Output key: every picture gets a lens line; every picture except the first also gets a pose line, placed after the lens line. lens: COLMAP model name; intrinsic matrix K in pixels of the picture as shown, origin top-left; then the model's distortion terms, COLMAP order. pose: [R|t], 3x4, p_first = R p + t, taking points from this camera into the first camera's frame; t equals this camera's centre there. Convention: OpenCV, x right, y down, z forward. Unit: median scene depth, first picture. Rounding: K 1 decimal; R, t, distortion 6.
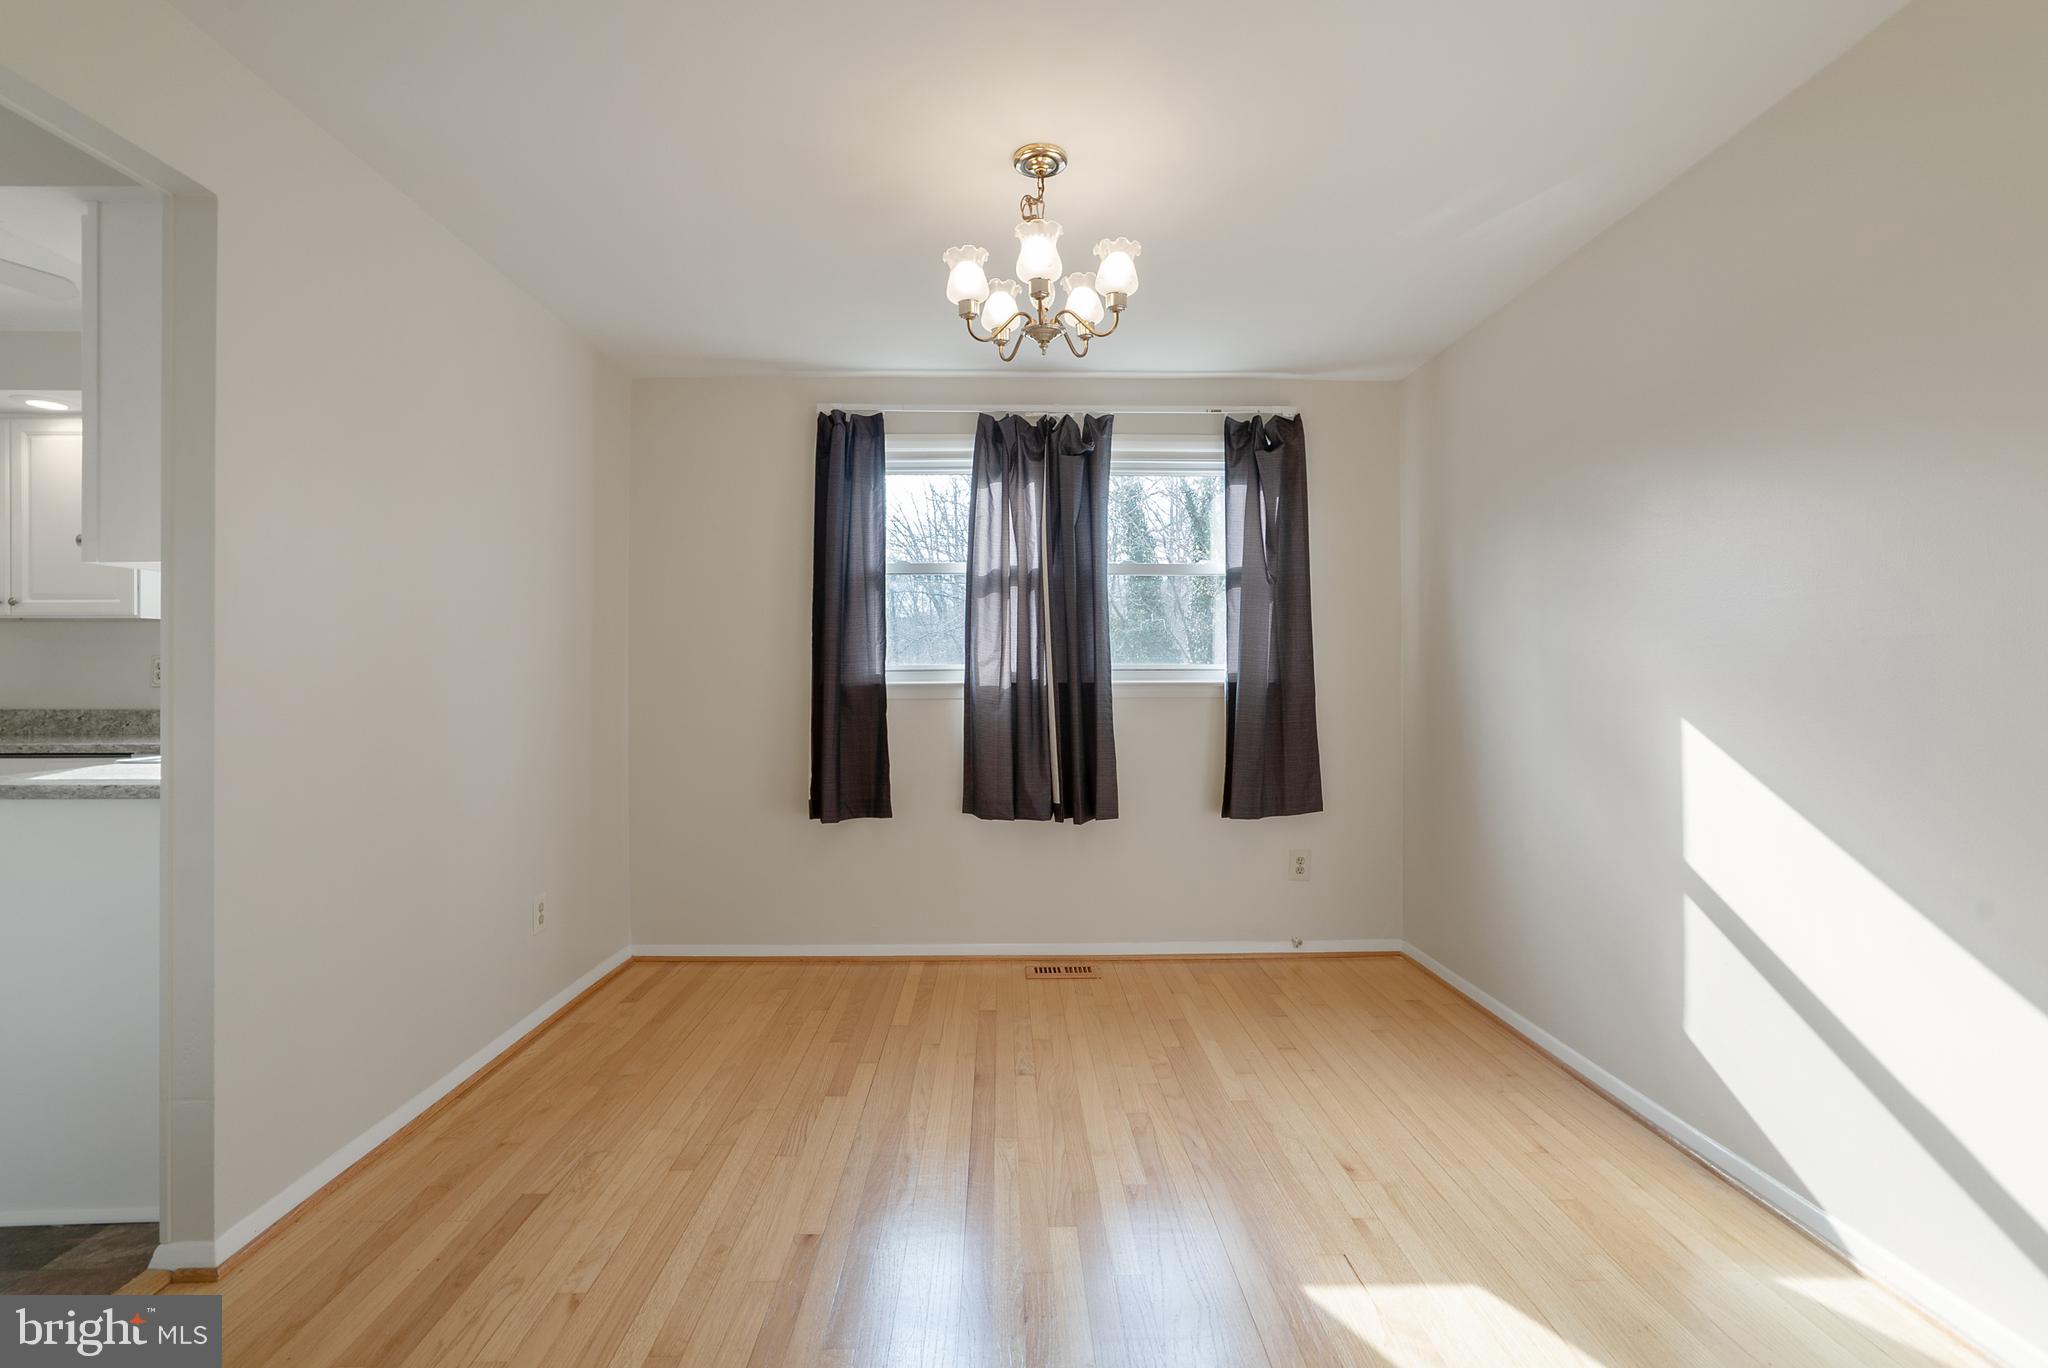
lens RADIAL K [[975.5, 0, 1112.1], [0, 975.5, 678.0], [0, 0, 1]] dist [-0.018112, -0.000013]
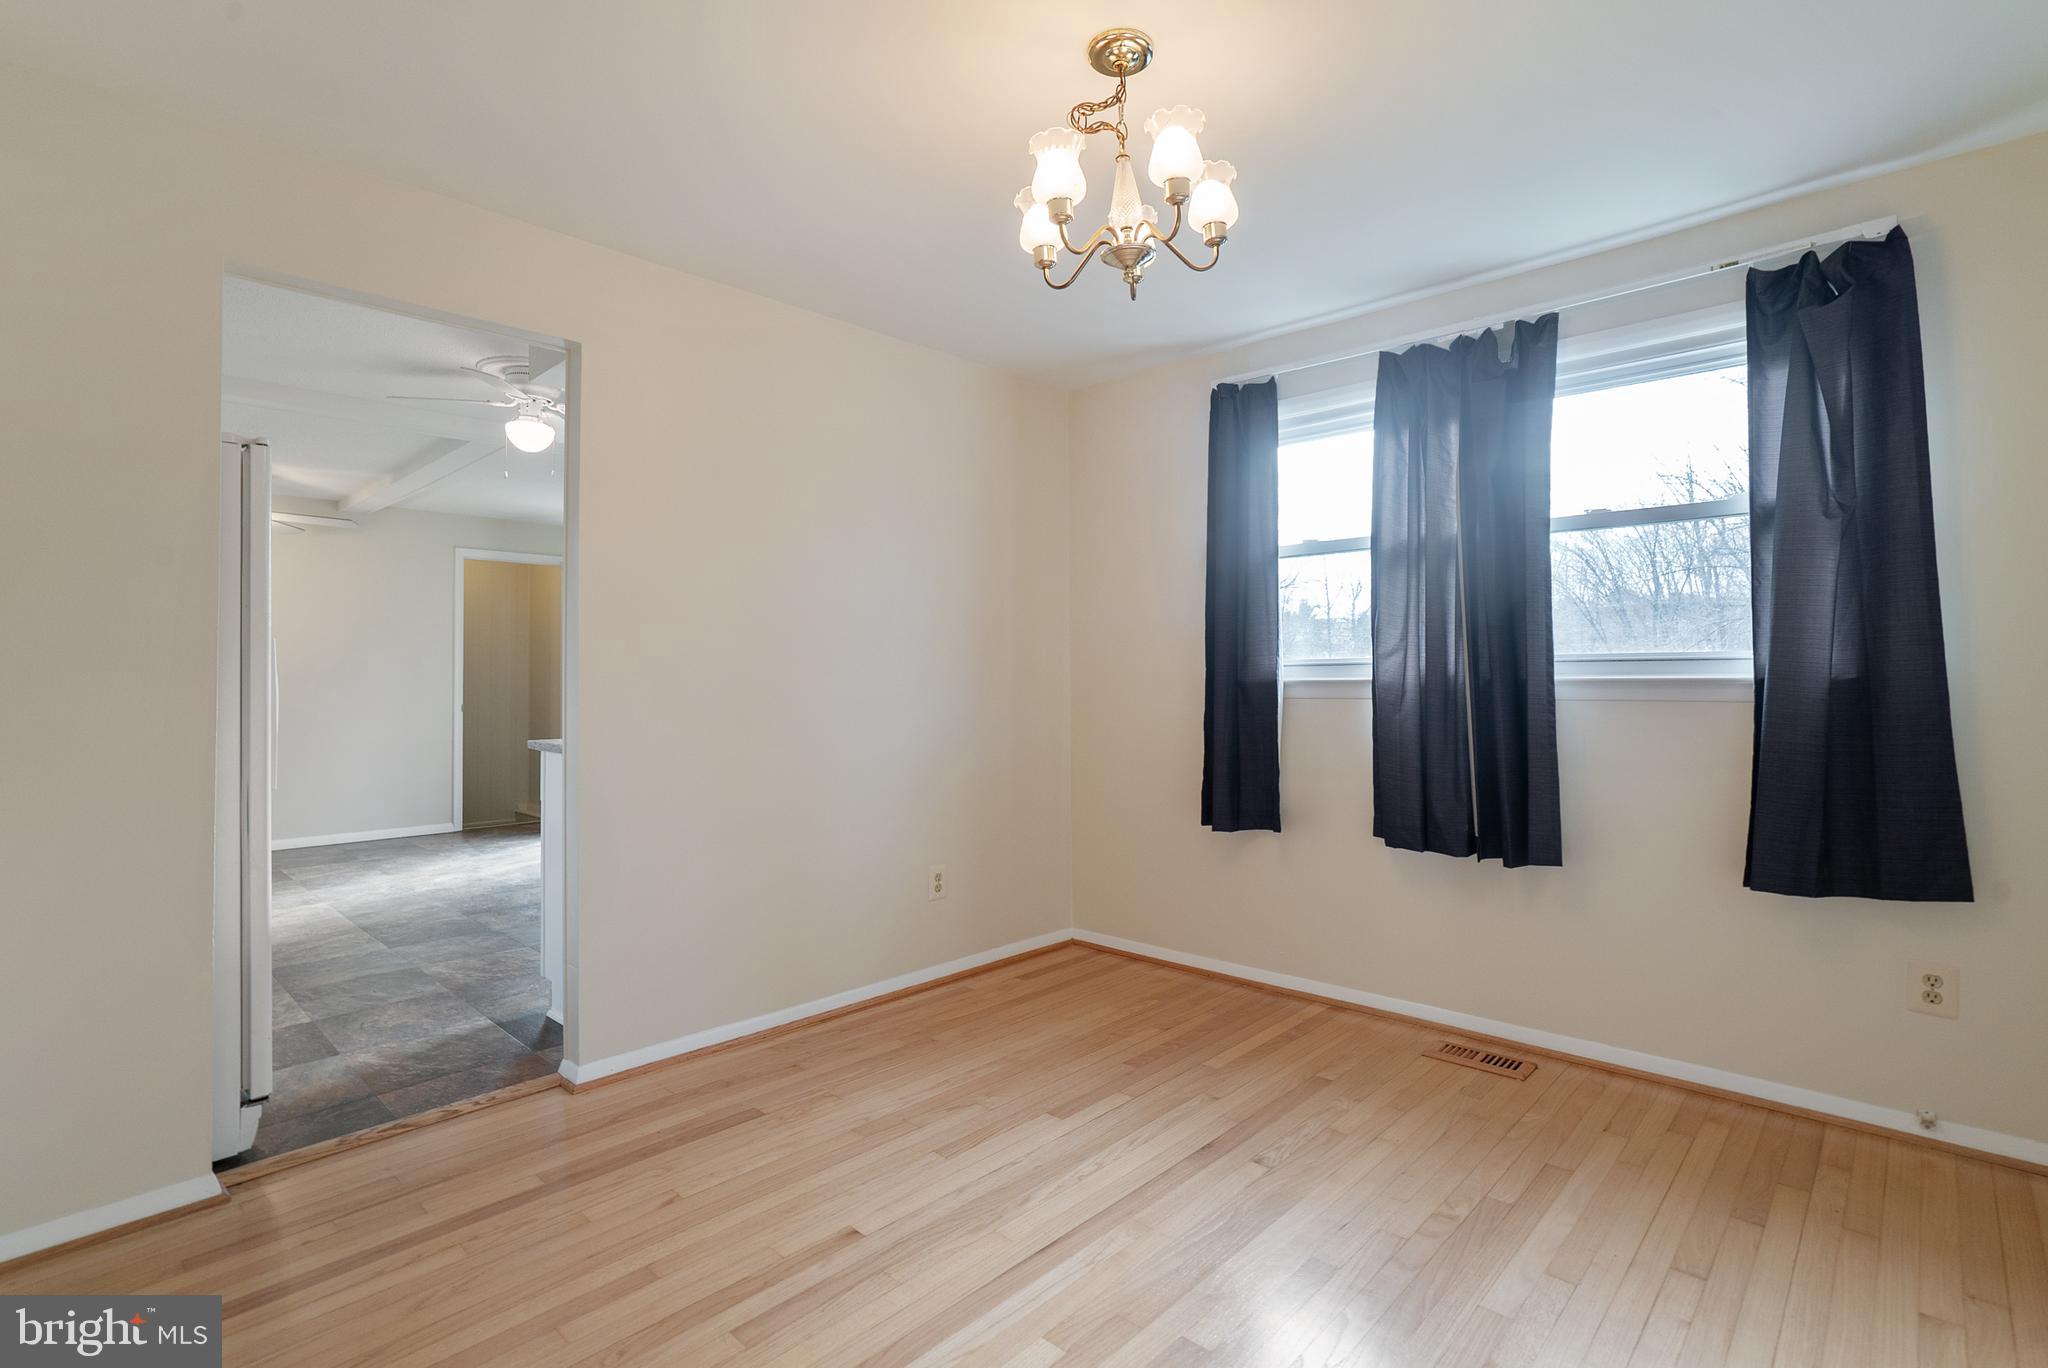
lens RADIAL K [[1006.3, 0, 973.1], [0, 1006.3, 666.2], [0, 0, 1]] dist [-0.051054, 0.025960]
pose [[0.678695, -0.011658, -0.734328, 0.247979], [0.006111, 0.999929, -0.010227, 0.000020], [0.734395, 0.002453, 0.678718, 0.180673]]
